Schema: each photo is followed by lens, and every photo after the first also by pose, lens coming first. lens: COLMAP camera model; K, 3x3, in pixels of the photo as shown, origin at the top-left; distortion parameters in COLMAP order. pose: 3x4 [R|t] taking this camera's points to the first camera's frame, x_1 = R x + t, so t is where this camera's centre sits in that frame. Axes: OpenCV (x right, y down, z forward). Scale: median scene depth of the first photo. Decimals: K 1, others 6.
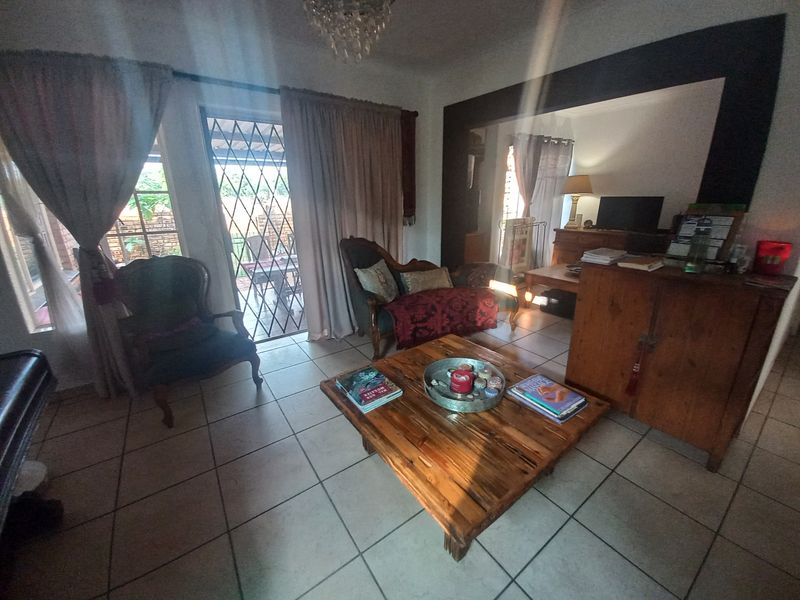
lens RADIAL K [[318.7, 0, 402.5], [0, 318.7, 298.3], [0, 0, 1]] dist [-0.003707, -0.000442]
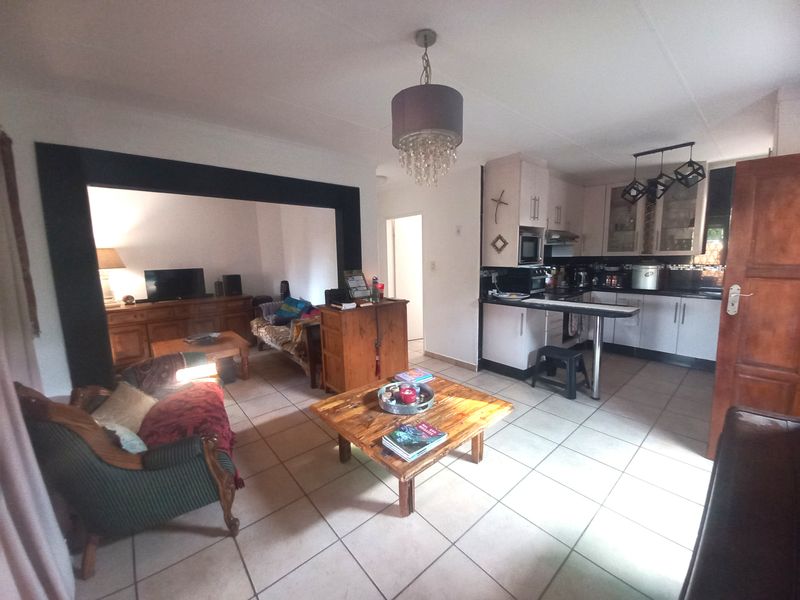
lens RADIAL K [[315.1, 0, 404.1], [0, 315.1, 296.7], [0, 0, 1]] dist [0.013462, -0.013432]
pose [[-0.092112, -0.120151, 0.988473, -0.575085], [0.326657, 0.934111, 0.143983, -0.178596], [-0.940644, 0.336155, -0.046794, 0.466395]]
